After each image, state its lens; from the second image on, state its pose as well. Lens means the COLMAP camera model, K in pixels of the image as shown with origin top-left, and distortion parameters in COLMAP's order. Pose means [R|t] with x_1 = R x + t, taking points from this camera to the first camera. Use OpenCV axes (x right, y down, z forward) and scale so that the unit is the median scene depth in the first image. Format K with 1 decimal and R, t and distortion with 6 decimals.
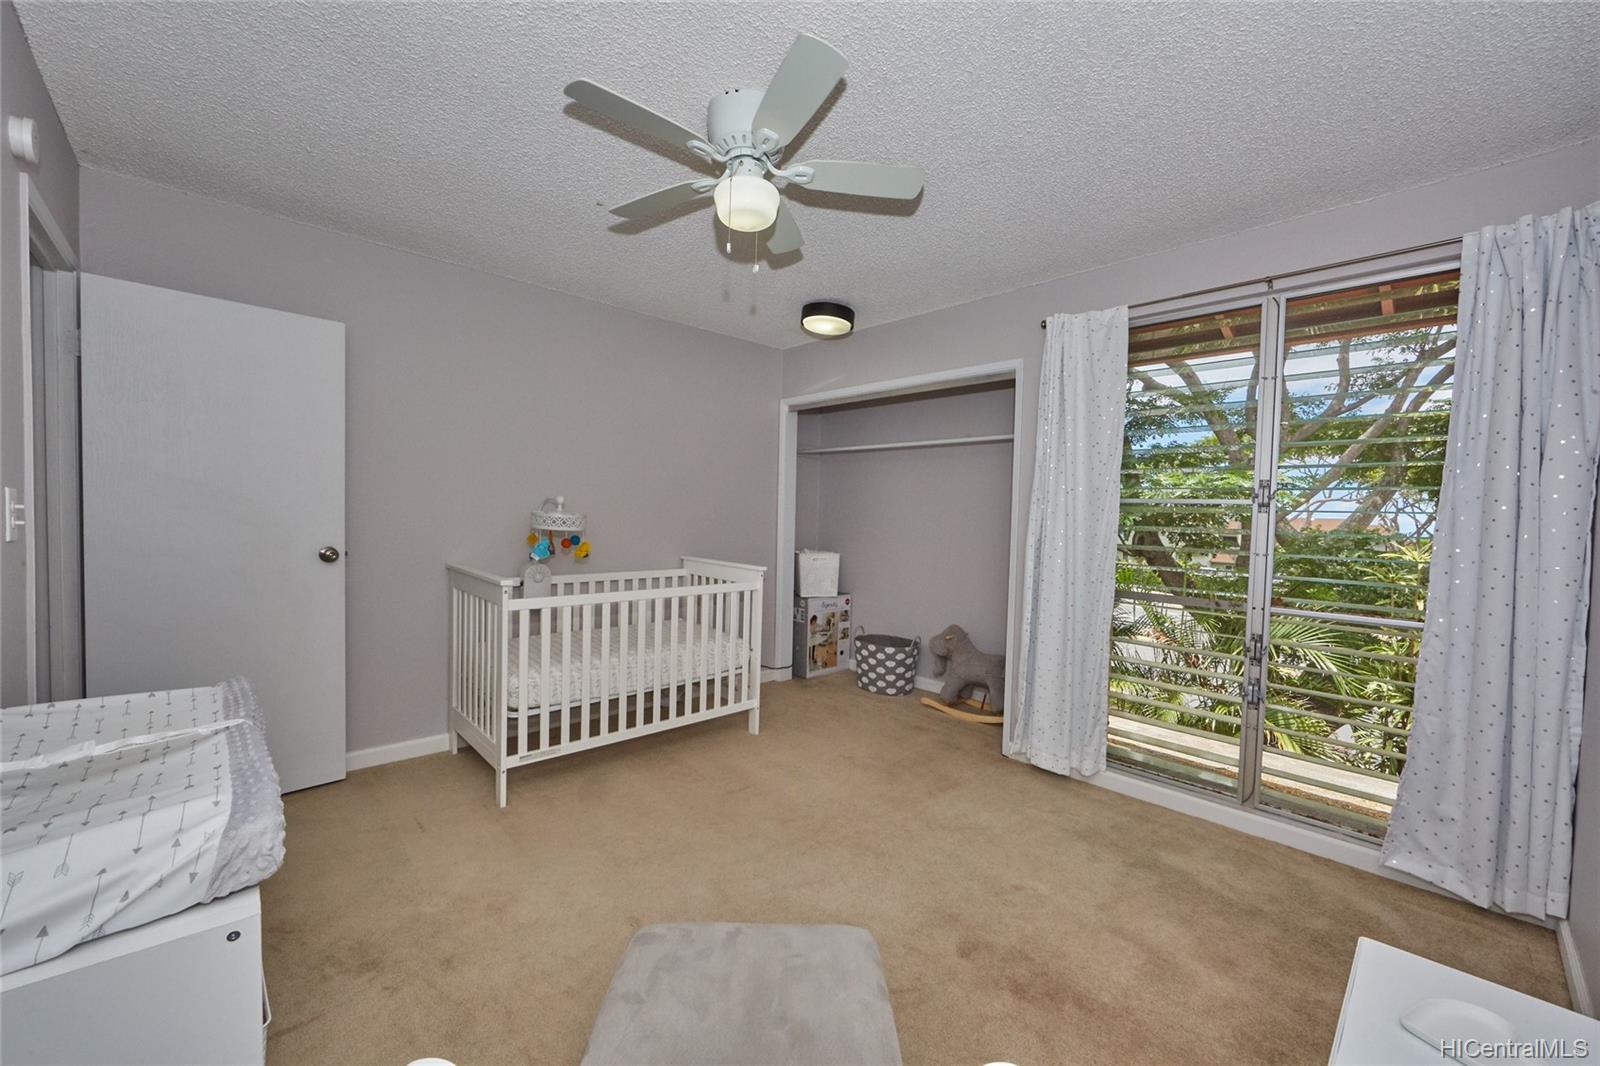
lens RADIAL K [[630.4, 0, 802.3], [0, 630.4, 531.0], [0, 0, 1]] dist [-0.011823, 0.000436]
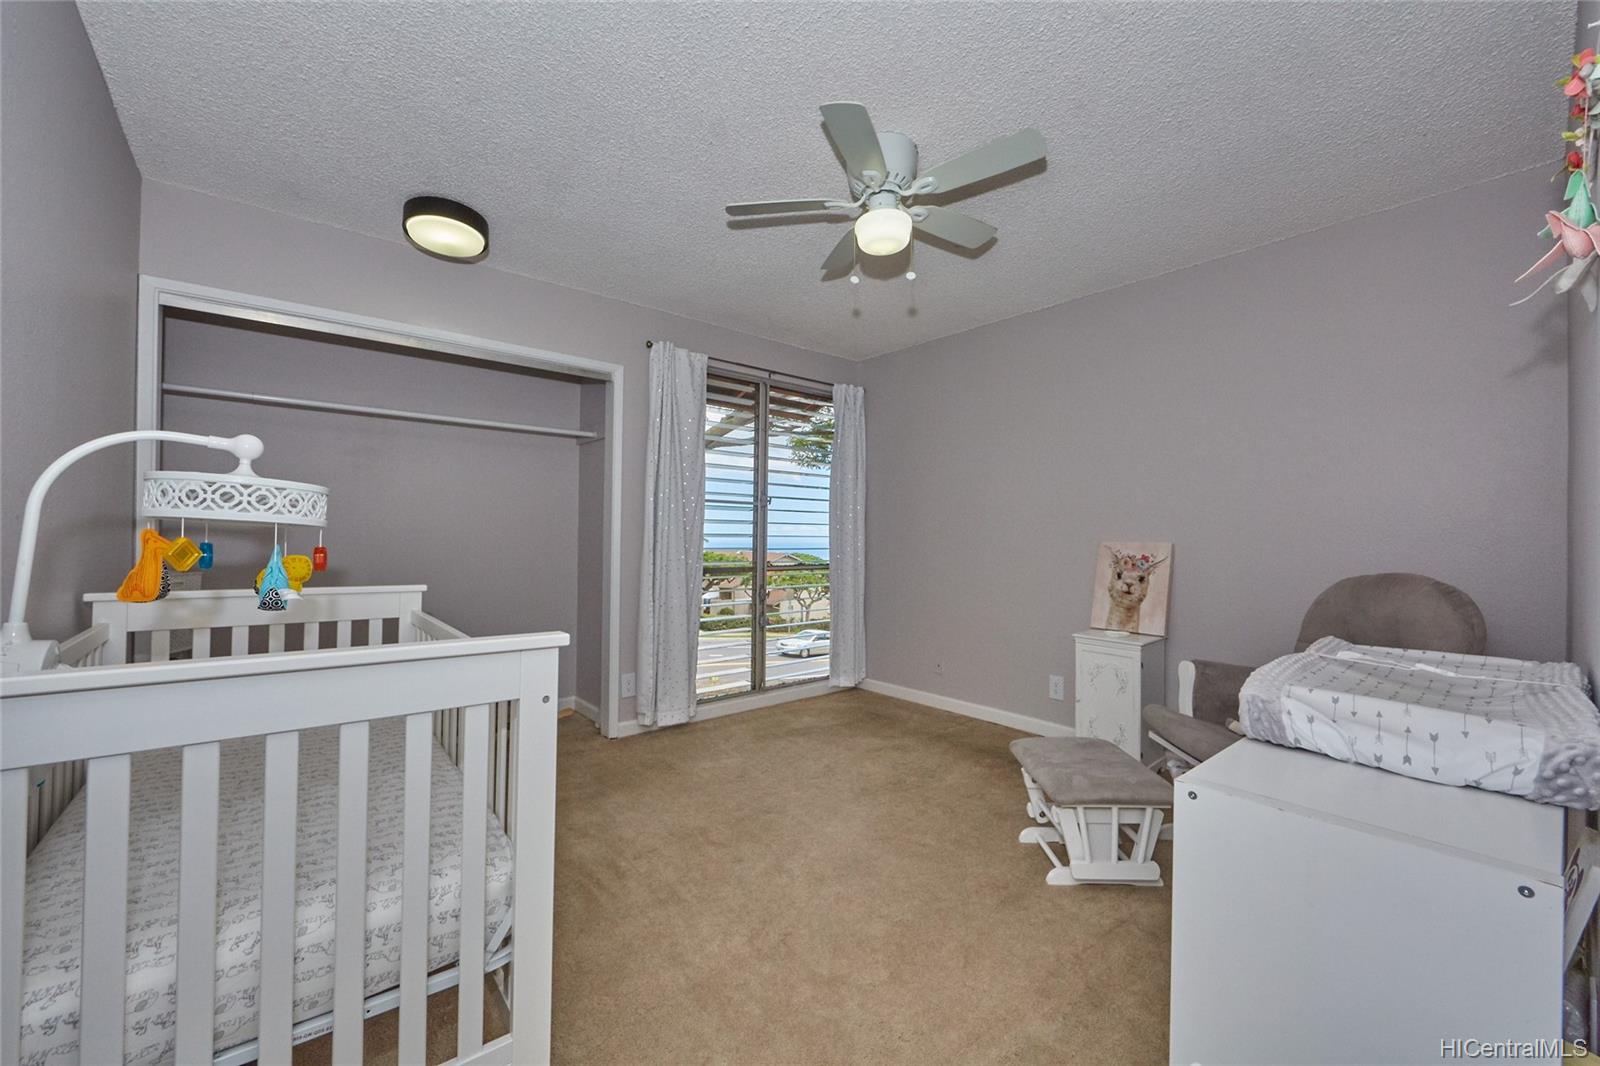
lens RADIAL K [[630.4, 0, 802.3], [0, 630.4, 531.0], [0, 0, 1]] dist [-0.011823, 0.000436]
pose [[0.047872, -0.012630, 0.998774, -0.808610], [0.031995, 0.999426, 0.011105, 0.009885], [-0.998341, 0.031424, 0.048249, 0.719798]]
